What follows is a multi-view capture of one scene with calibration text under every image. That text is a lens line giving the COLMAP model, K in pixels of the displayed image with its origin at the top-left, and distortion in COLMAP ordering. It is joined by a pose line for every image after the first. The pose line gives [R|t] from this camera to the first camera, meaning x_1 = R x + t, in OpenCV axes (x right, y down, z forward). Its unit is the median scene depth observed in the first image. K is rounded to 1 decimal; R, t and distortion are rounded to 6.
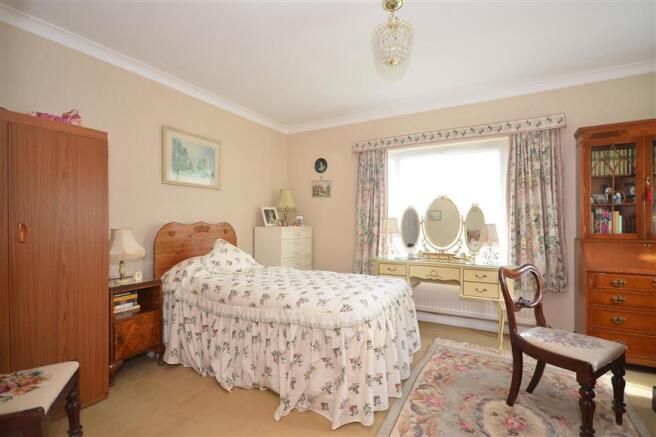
lens RADIAL K [[311.2, 0, 328.4], [0, 311.2, 218.8], [0, 0, 1]] dist [-0.000736, -0.001690]
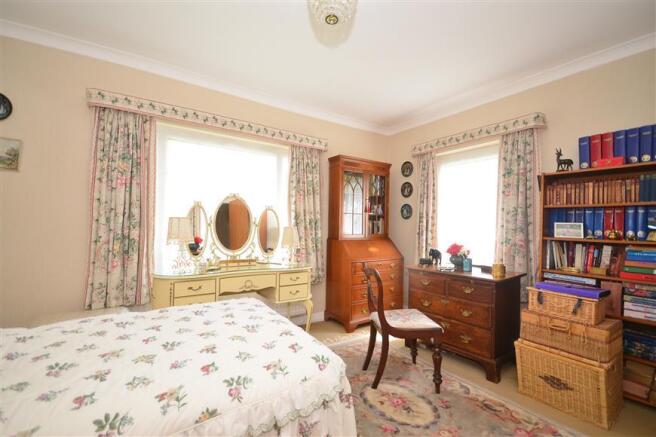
lens RADIAL K [[290.6, 0, 328.1], [0, 290.6, 222.4], [0, 0, 1]] dist [0.000308, -0.000061]
pose [[0.428220, 0.018844, 0.903478, -0.279631], [-0.028046, 0.999578, -0.007555, 0.005565], [-0.903239, -0.022104, 0.428568, 0.436554]]
